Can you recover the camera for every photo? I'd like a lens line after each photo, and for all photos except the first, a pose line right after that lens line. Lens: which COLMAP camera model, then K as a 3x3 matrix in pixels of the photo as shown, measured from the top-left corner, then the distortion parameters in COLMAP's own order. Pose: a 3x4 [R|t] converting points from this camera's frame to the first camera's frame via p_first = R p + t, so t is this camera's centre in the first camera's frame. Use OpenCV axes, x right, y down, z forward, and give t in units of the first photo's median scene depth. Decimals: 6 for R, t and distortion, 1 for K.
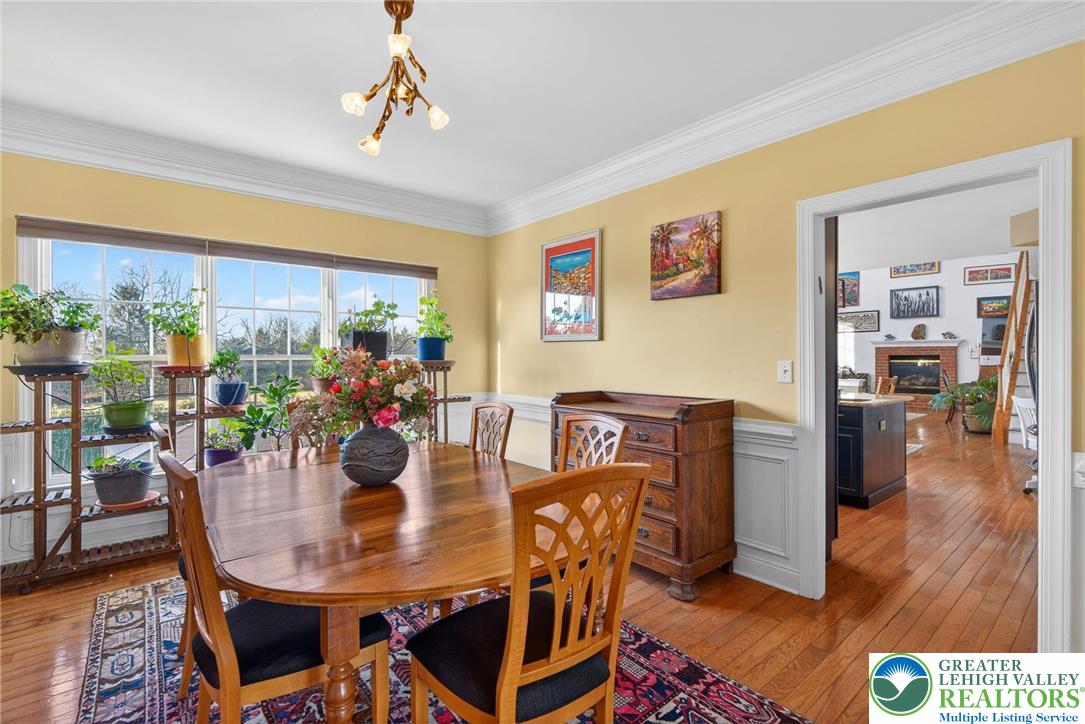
lens RADIAL K [[492.7, 0, 538.3], [0, 492.7, 354.8], [0, 0, 1]] dist [-0.000758, 0.000216]
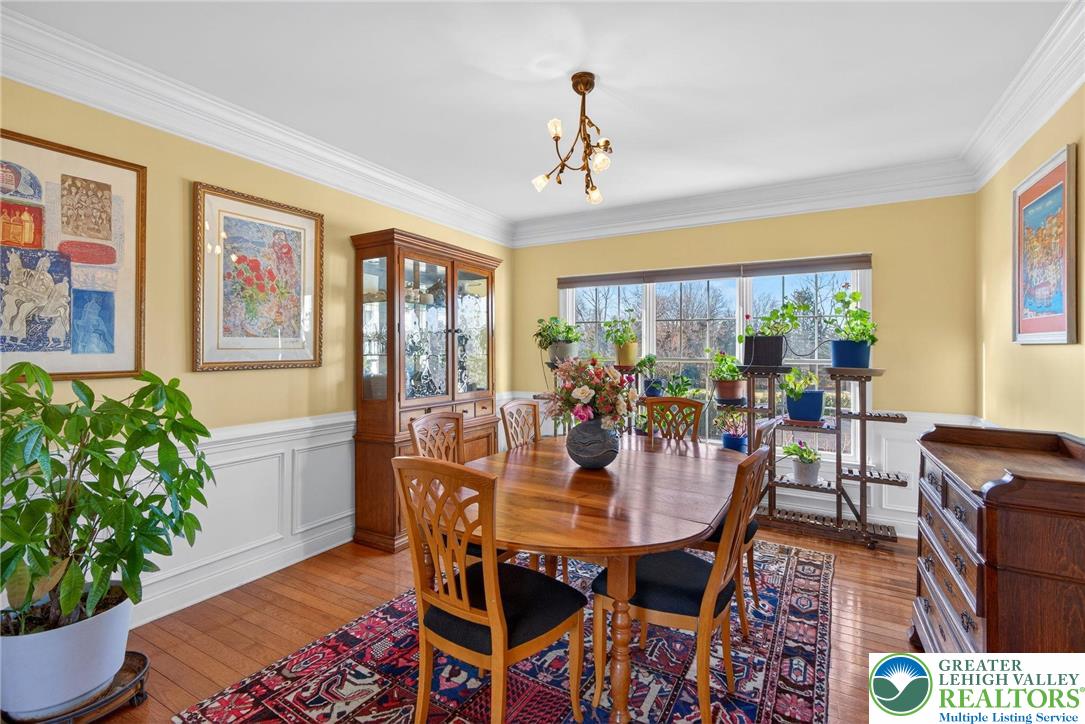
lens RADIAL K [[487.8, 0, 540.8], [0, 487.8, 345.1], [0, 0, 1]] dist [0.003223, 0.000602]
pose [[0.354741, -0.005362, -0.934949, 0.531798], [-0.003802, 0.999967, -0.007177, -0.026088], [0.934957, 0.006101, 0.354708, 0.297920]]
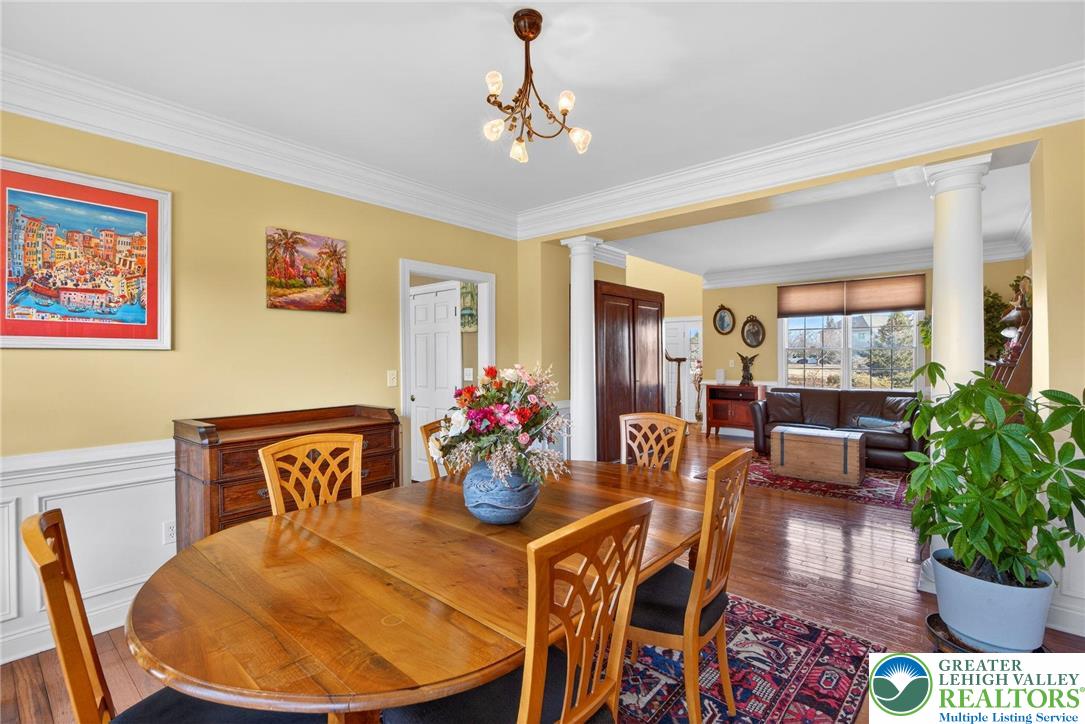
lens RADIAL K [[492.7, 0, 538.3], [0, 492.7, 354.8], [0, 0, 1]] dist [-0.000758, 0.000216]
pose [[-0.171301, 0.005069, 0.985206, -0.821047], [0.003224, 0.999984, -0.004585, -0.020554], [-0.985214, 0.002391, -0.171314, 0.738942]]
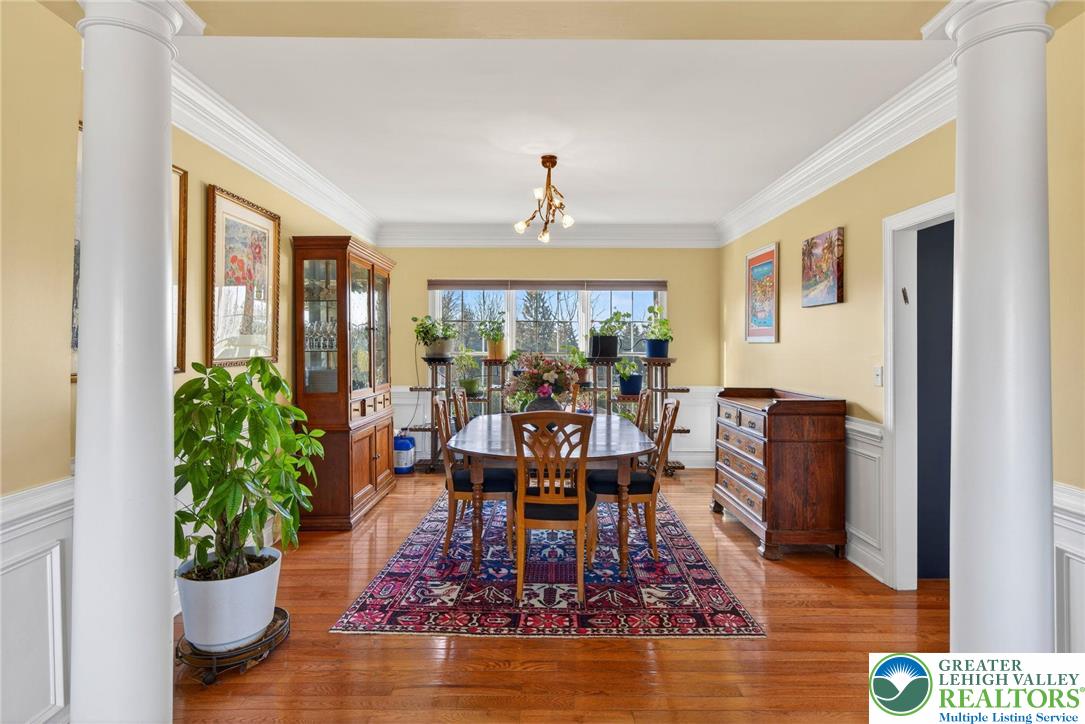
lens RADIAL K [[545.3, 0, 542.3], [0, 545.3, 345.0], [0, 0, 1]] dist [-0.000609, 0.000027]
pose [[0.772445, 0.004000, -0.635069, 0.613118], [-0.004415, 0.999990, 0.000929, -0.028336], [0.635066, 0.002086, 0.772455, -0.347334]]
